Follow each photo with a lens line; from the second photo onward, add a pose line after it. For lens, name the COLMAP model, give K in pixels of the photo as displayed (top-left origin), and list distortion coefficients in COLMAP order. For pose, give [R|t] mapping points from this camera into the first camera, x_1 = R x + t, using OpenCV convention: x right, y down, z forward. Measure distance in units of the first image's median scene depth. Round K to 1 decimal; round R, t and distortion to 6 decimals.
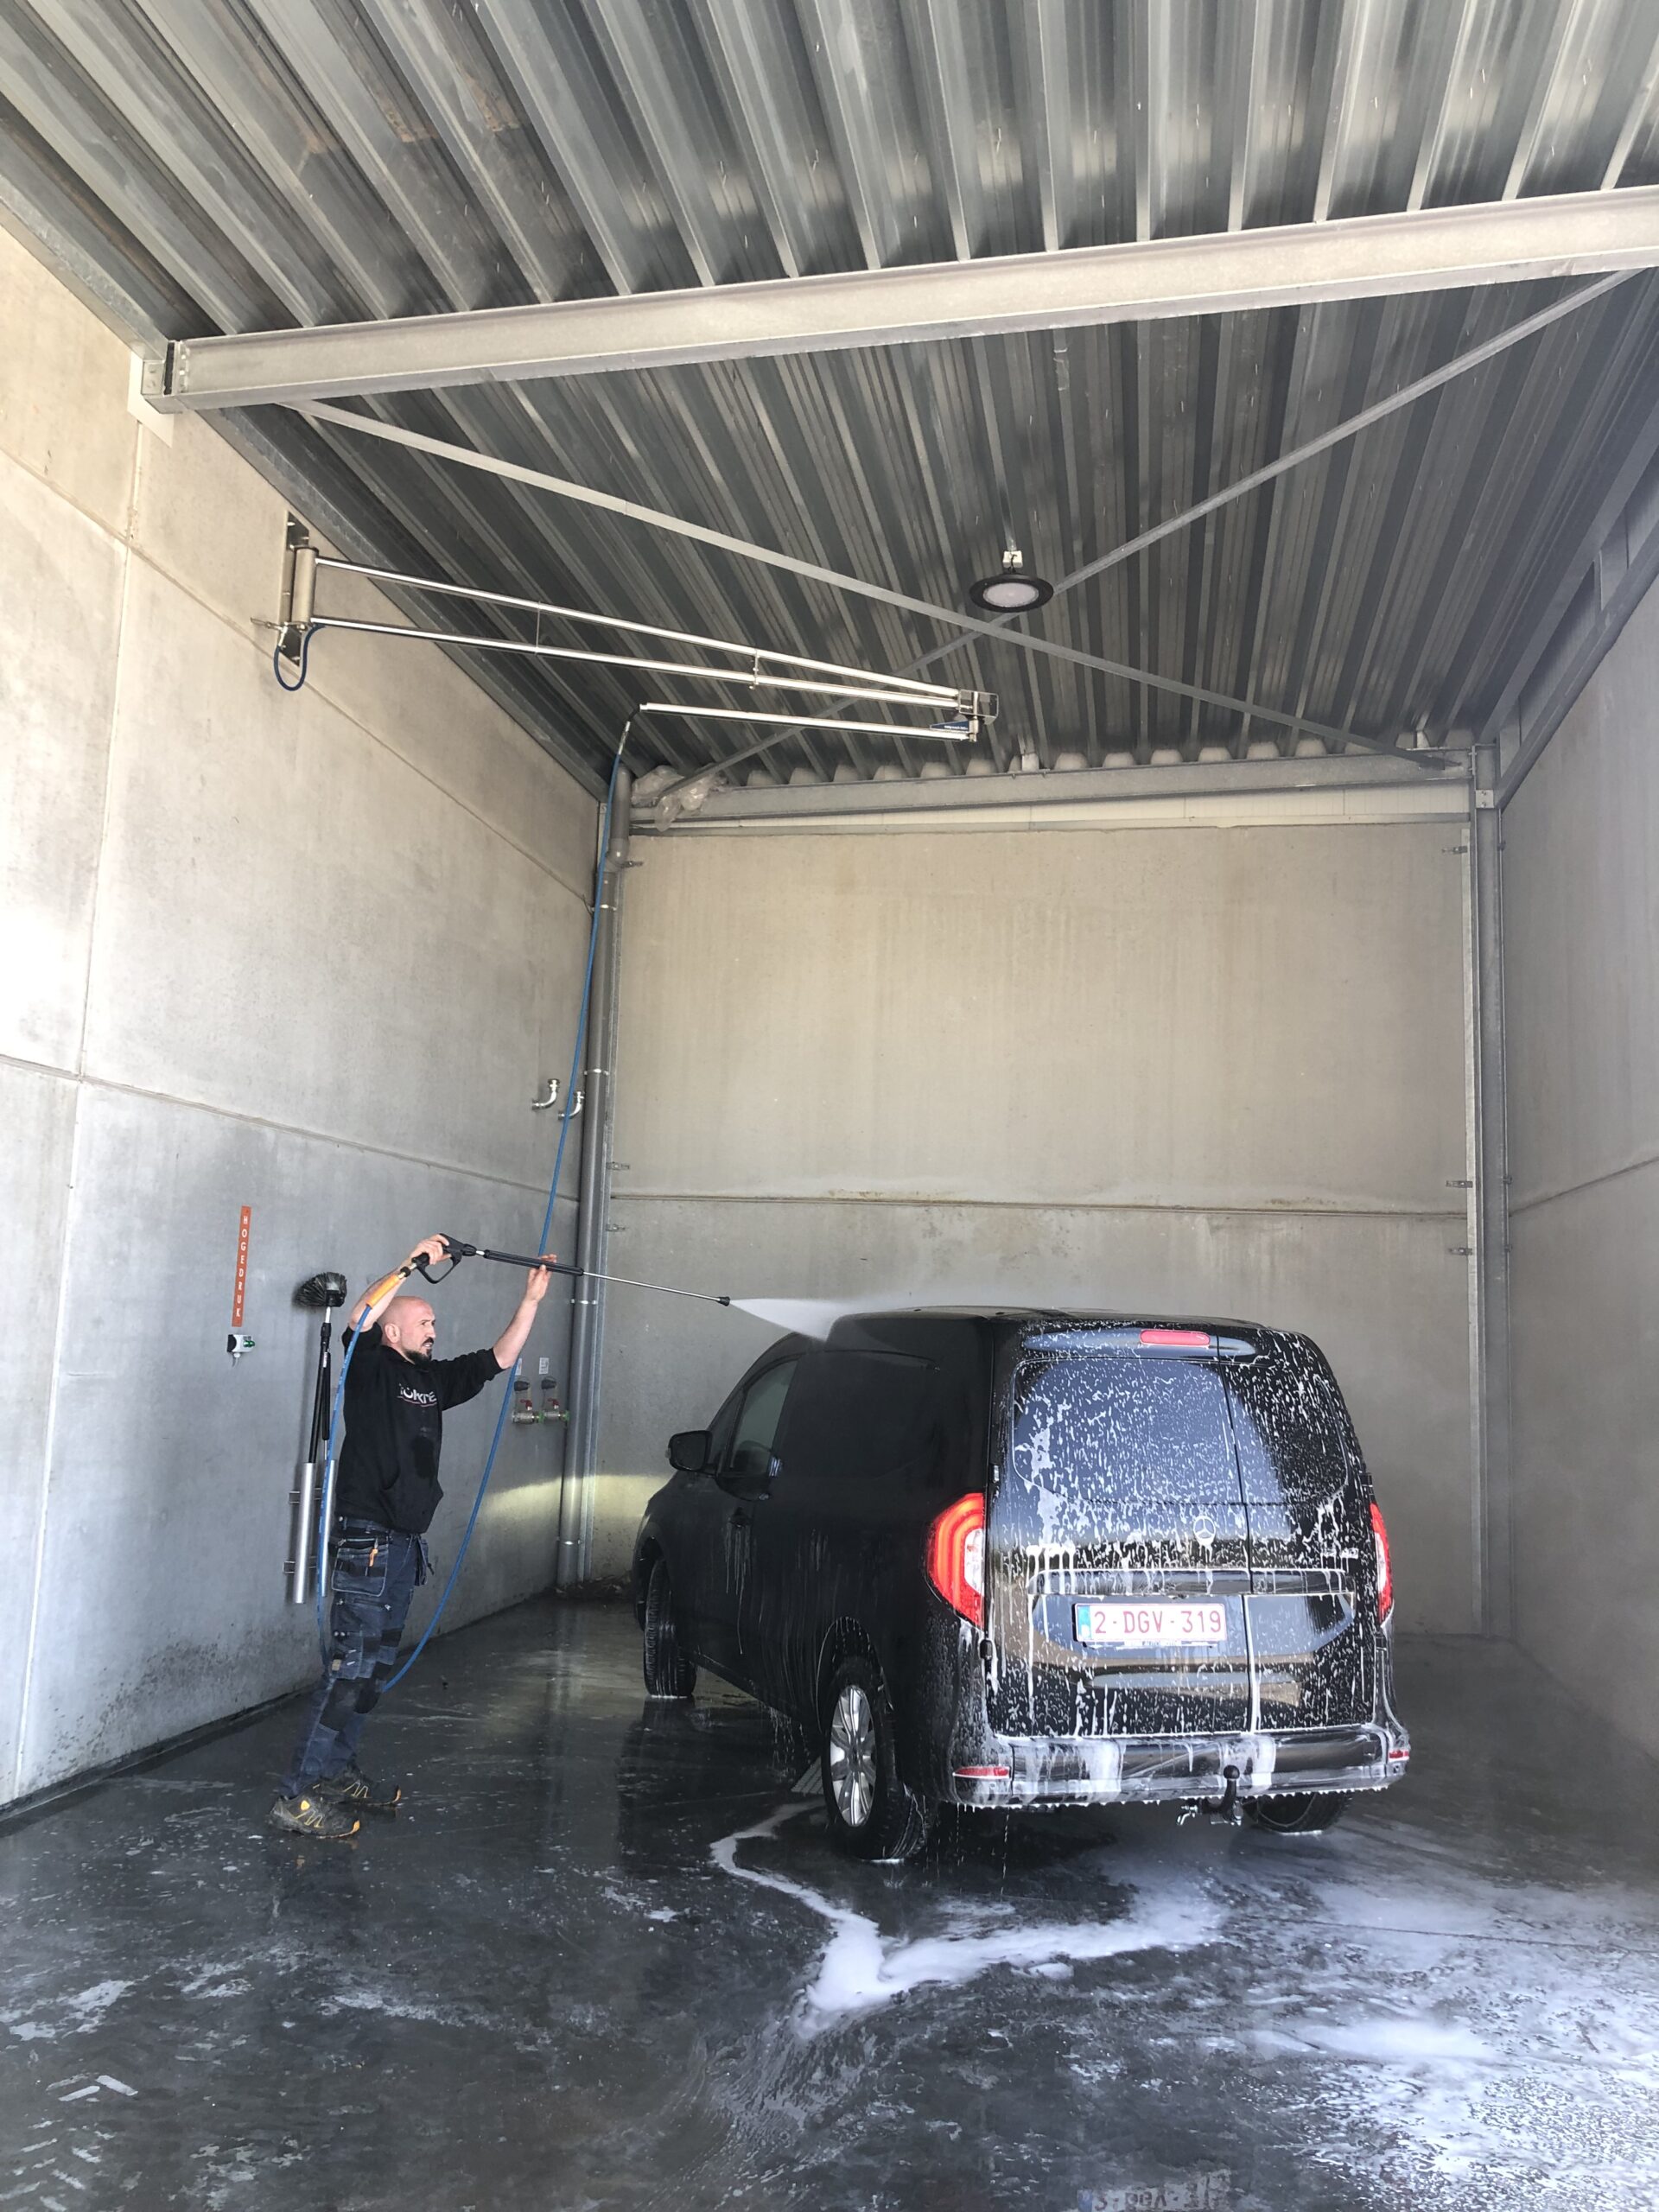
lens RADIAL K [[1799.9, 0, 889.6], [0, 1799.9, 1088.2], [0, 0, 1]] dist [0.047354, -0.058617]
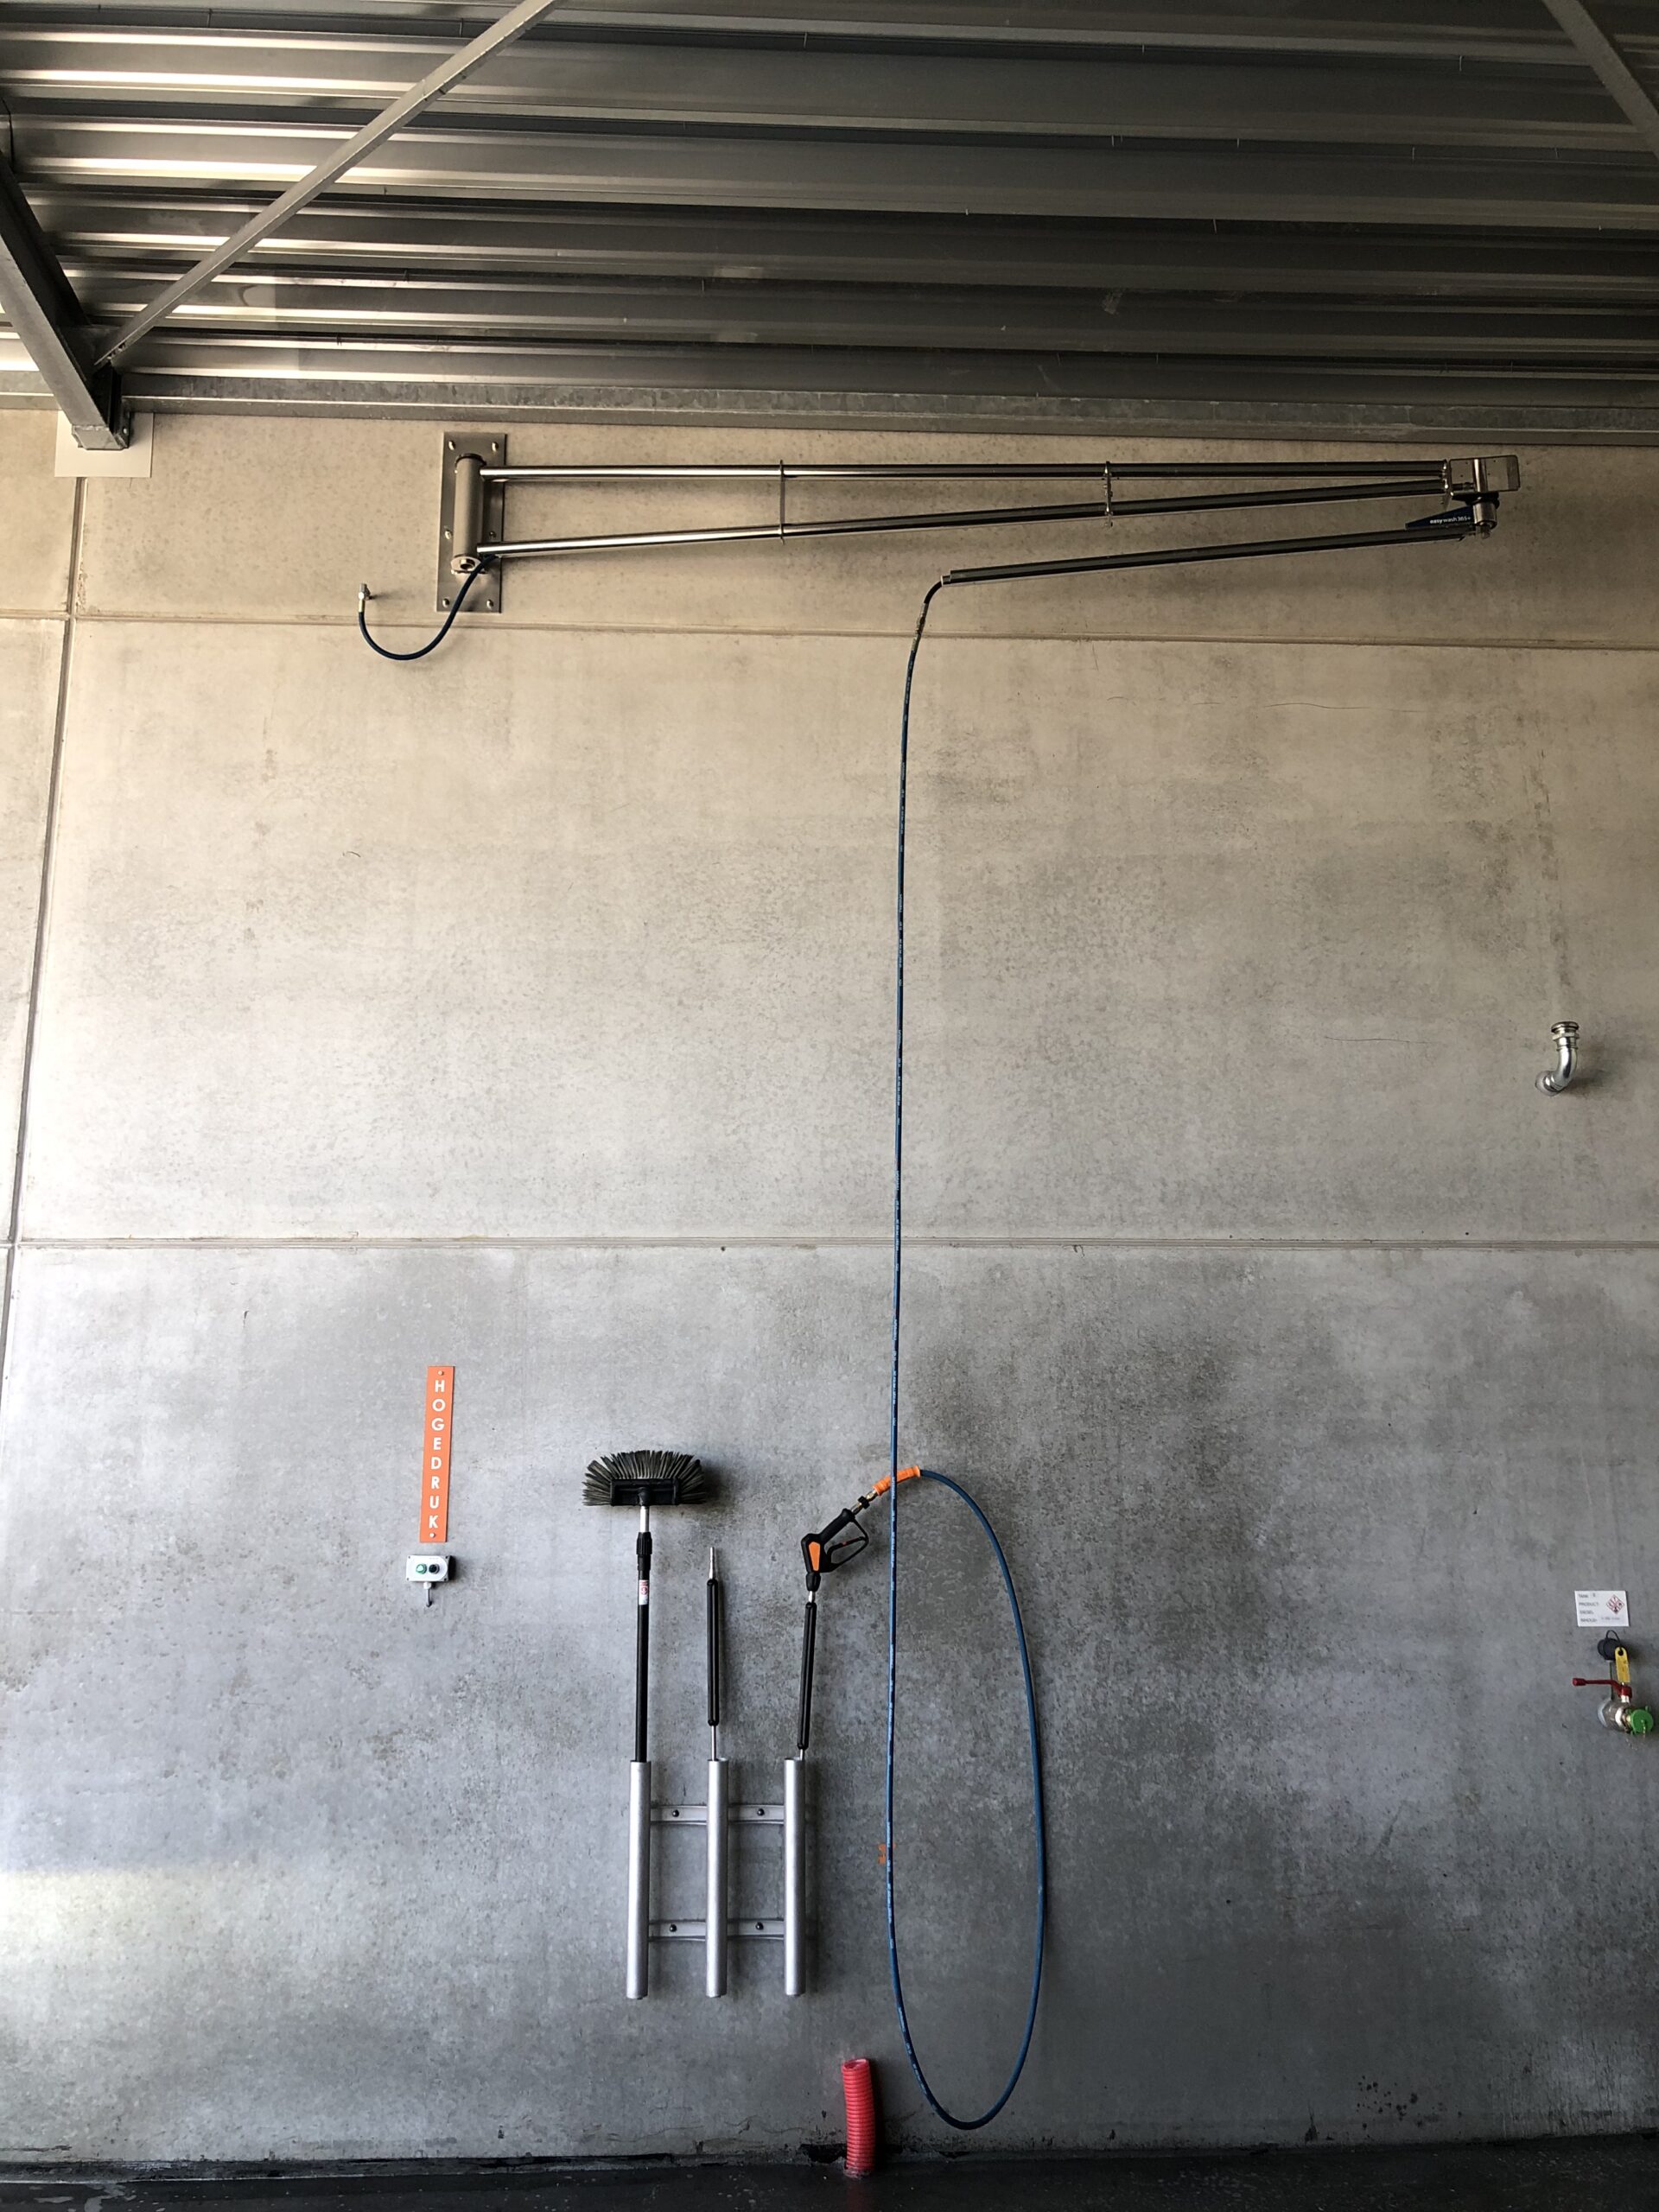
lens RADIAL K [[1777.8, 0, 829.5], [0, 1777.8, 1106.0], [0, 0, 1]] dist [0.068223, -0.067230]
pose [[0.199663, -0.227176, -0.953166, 0.339678], [0.144432, 0.968951, -0.200684, 0.122293], [0.969162, -0.097599, 0.226275, 0.953892]]
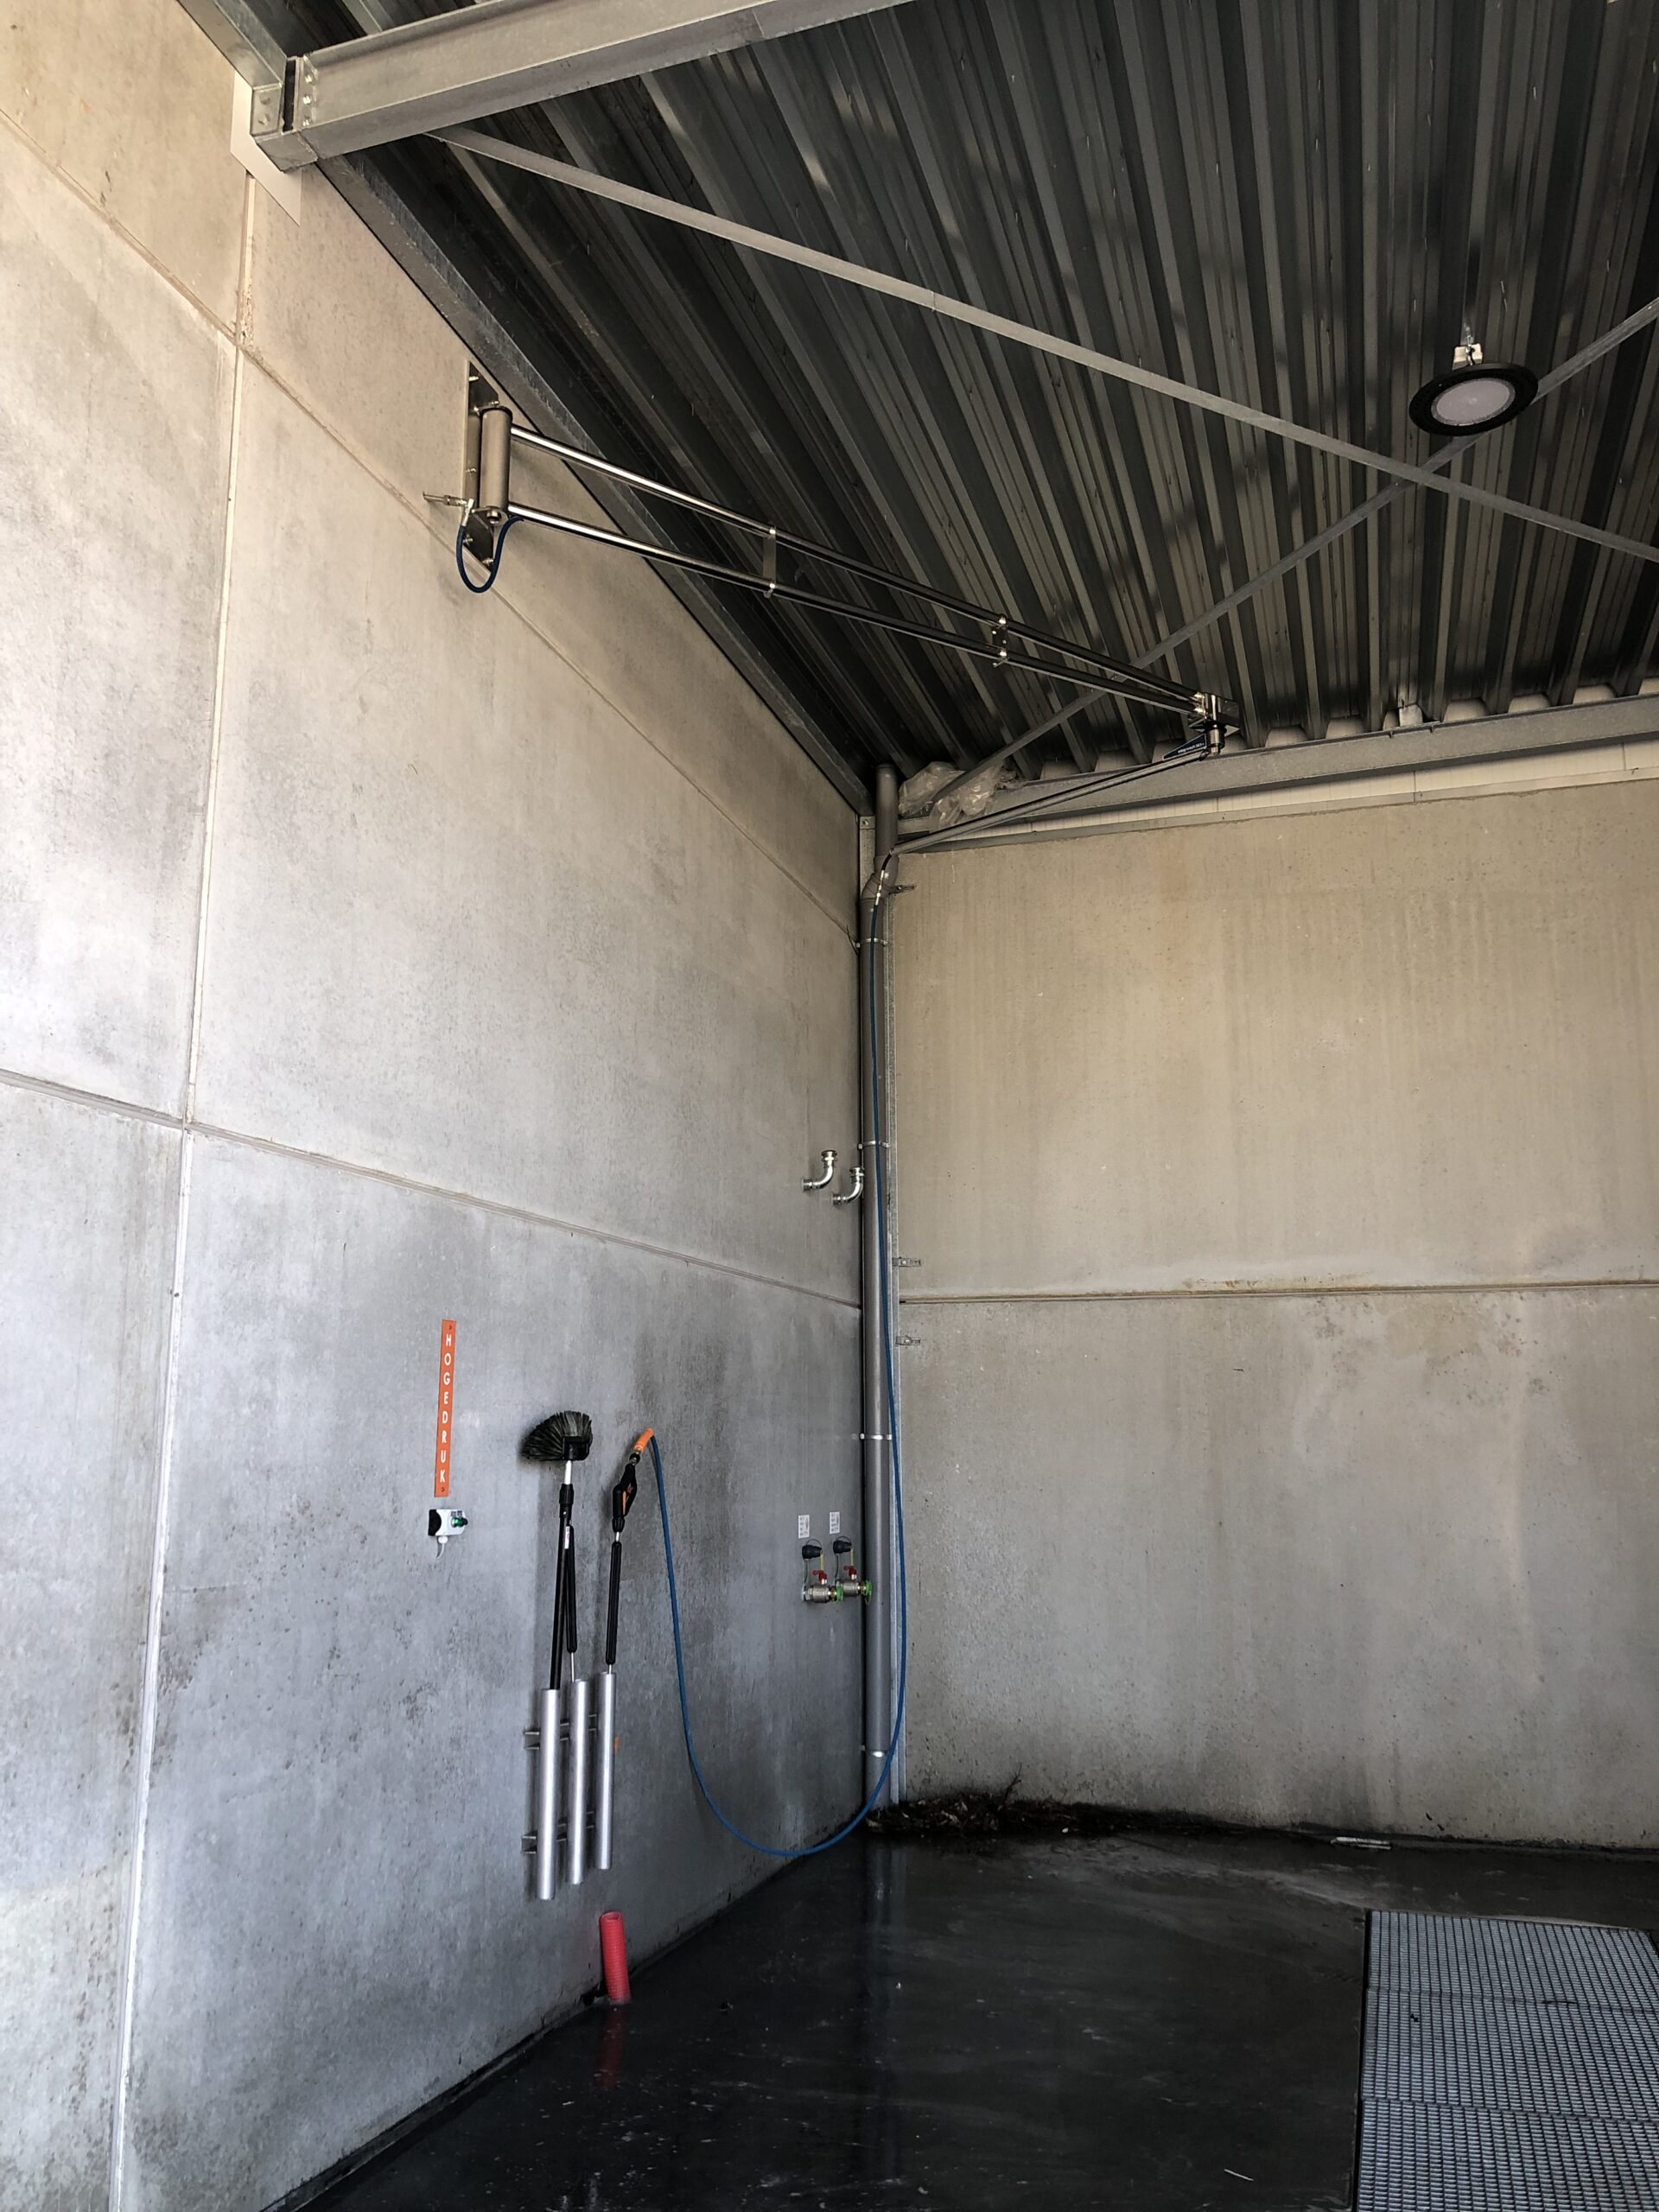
lens RADIAL K [[1777.8, 0, 829.5], [0, 1777.8, 1106.0], [0, 0, 1]] dist [0.068223, -0.067230]
pose [[0.988058, -0.058646, -0.142485, -0.103826], [0.050429, 0.996887, -0.060613, 0.030621], [0.145596, 0.052703, 0.987939, 0.324610]]
